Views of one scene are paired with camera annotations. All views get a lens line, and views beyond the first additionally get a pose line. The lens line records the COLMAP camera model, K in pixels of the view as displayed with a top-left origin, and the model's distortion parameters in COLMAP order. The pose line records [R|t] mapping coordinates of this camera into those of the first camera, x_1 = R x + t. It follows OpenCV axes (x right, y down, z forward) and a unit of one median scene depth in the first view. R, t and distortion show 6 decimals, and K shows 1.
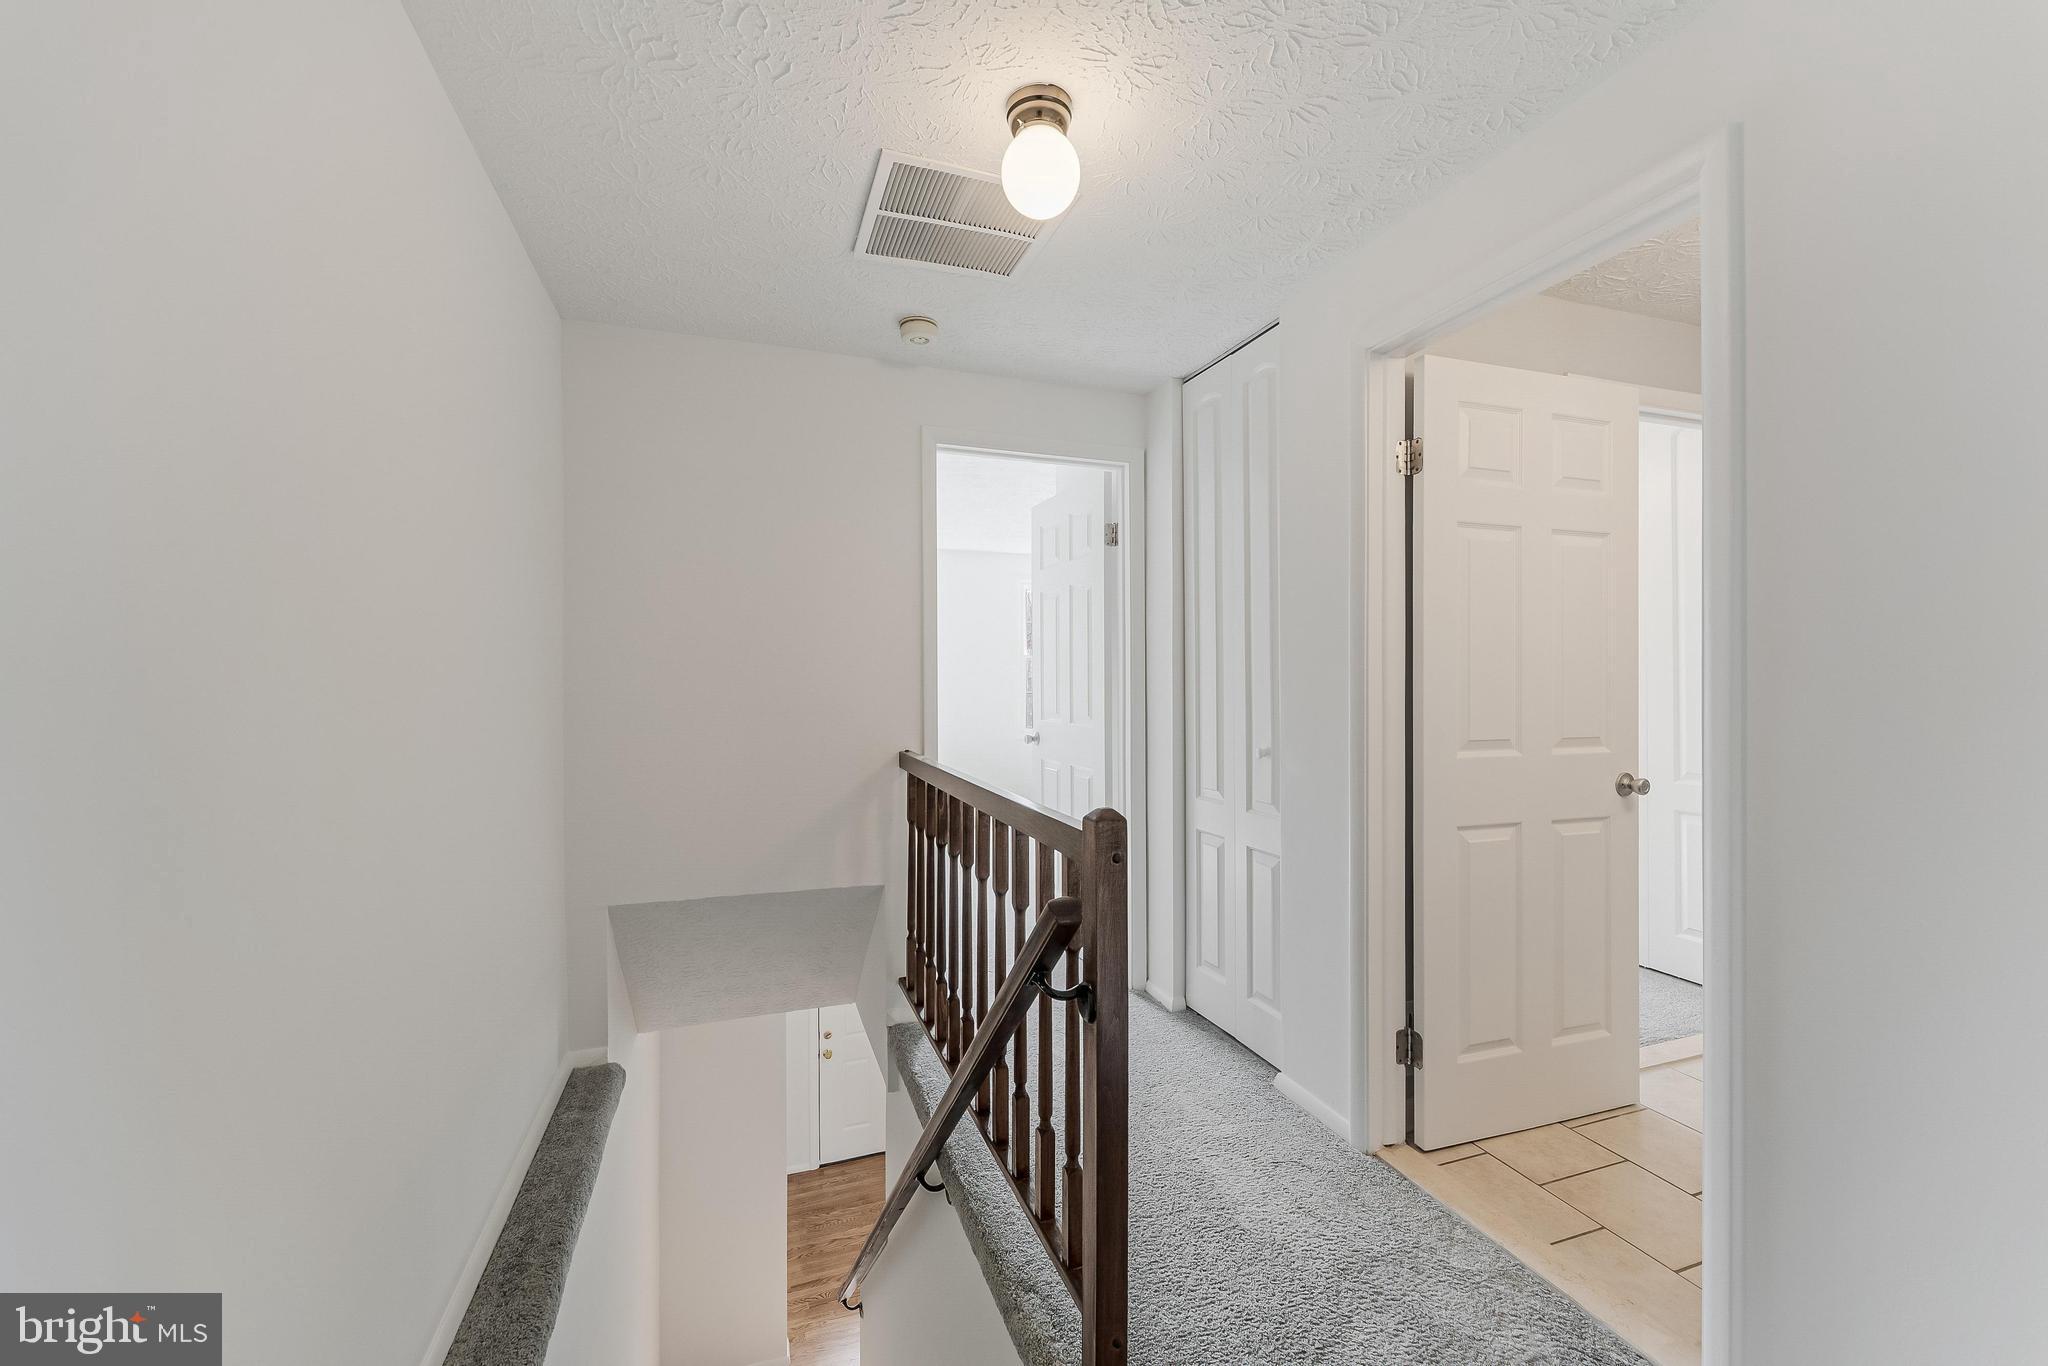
lens RADIAL K [[828.5, 0, 1041.2], [0, 828.5, 685.1], [0, 0, 1]] dist [-0.003188, -0.000627]
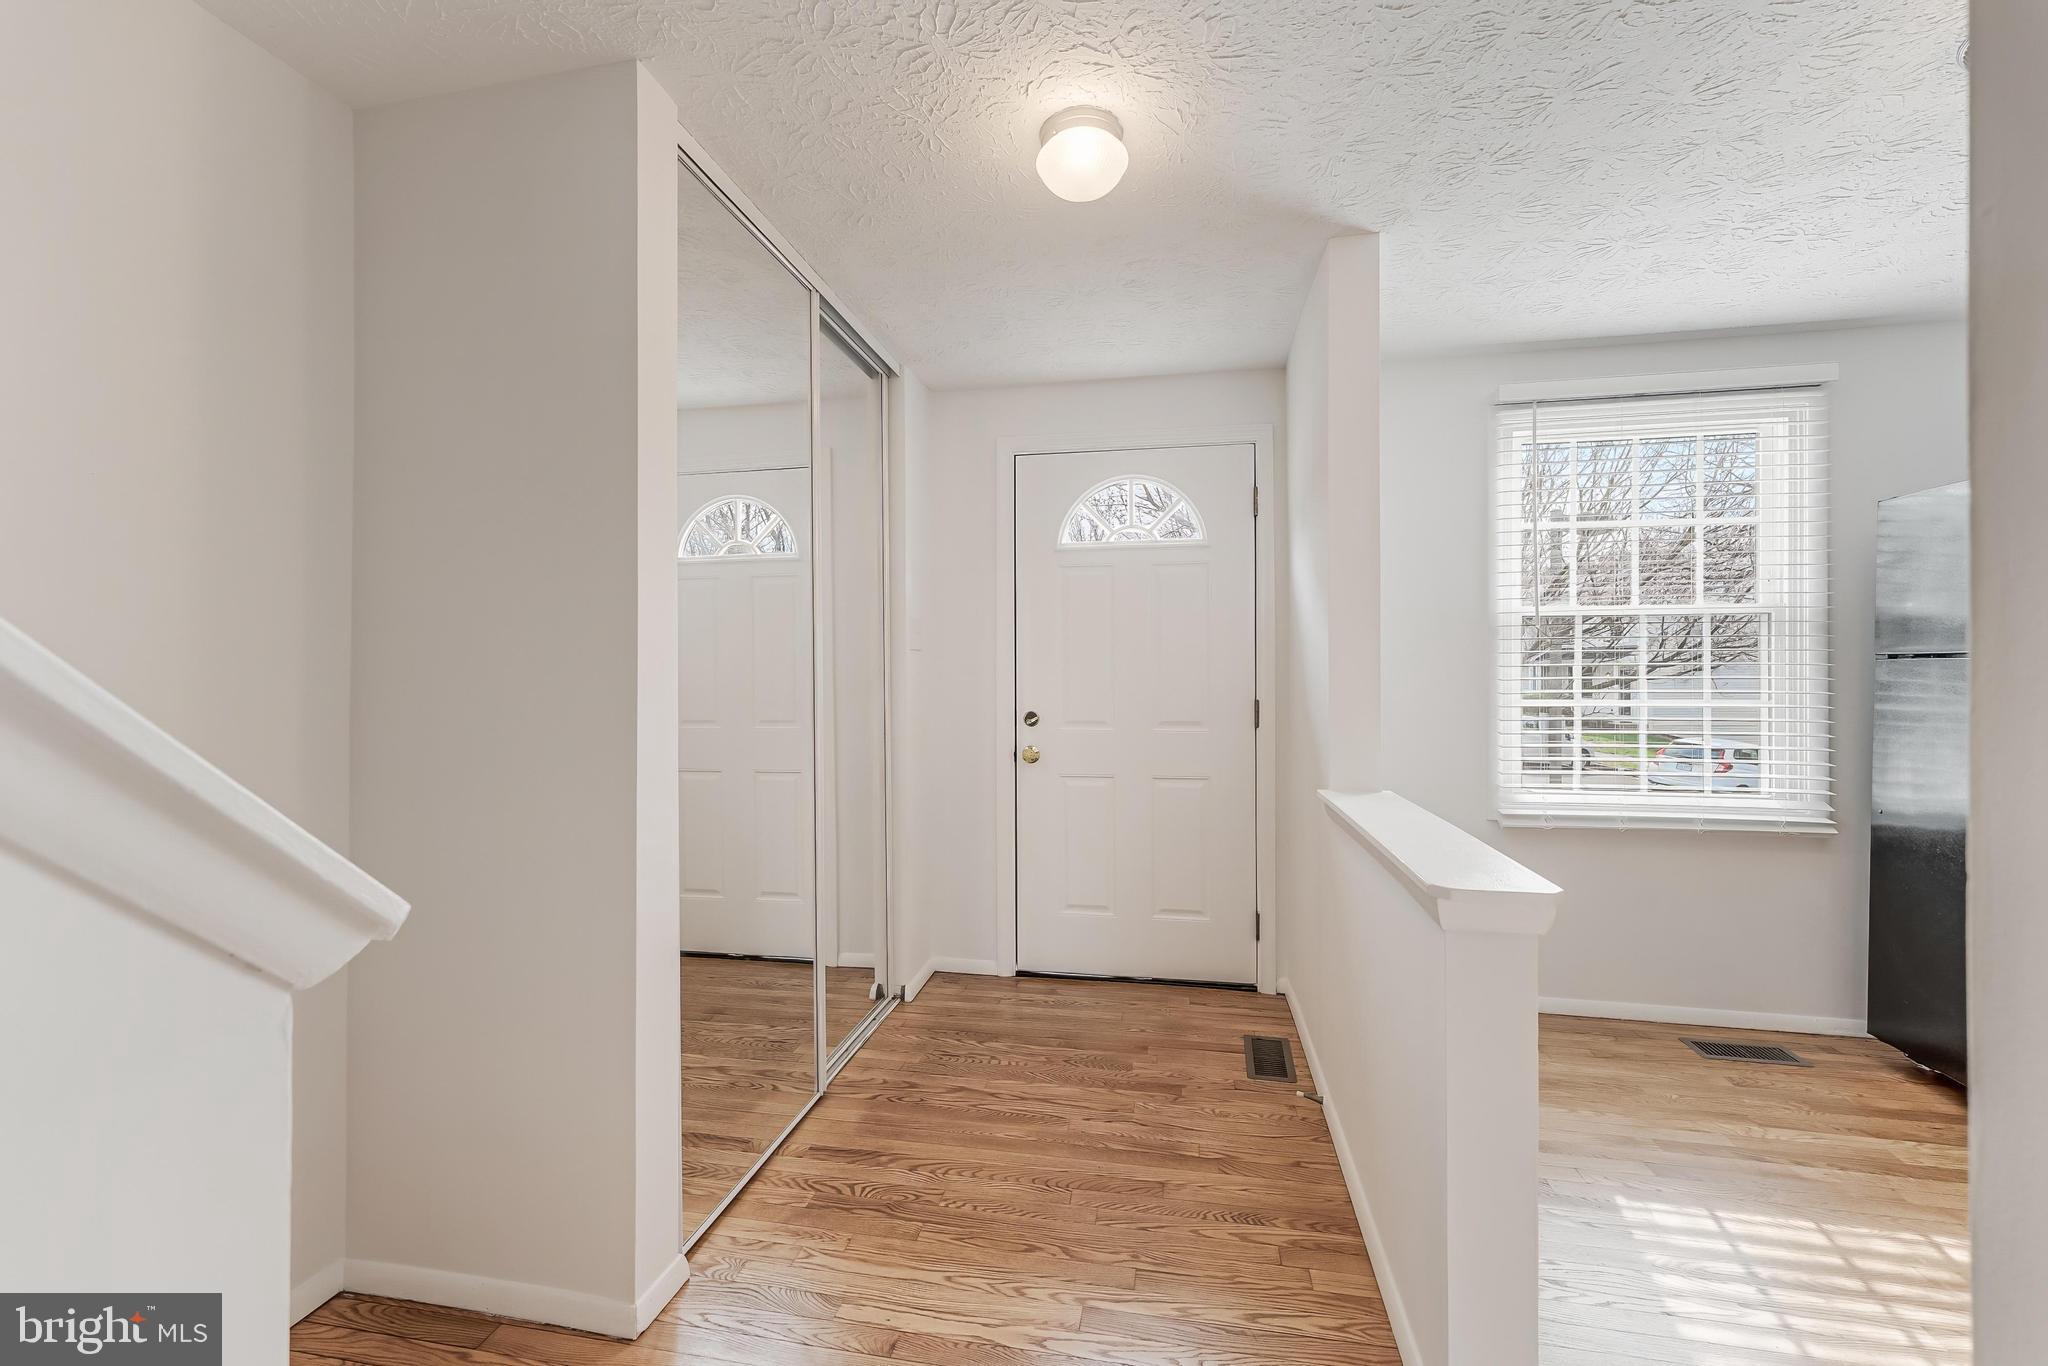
lens RADIAL K [[828.5, 0, 1033.8], [0, 828.5, 665.8], [0, 0, 1]] dist [-0.003188, -0.000627]
pose [[0.865741, 0.003187, -0.500482, -0.001984], [-0.006032, 0.999974, -0.004067, 0.418891], [0.500456, 0.006540, 0.865737, 0.596884]]
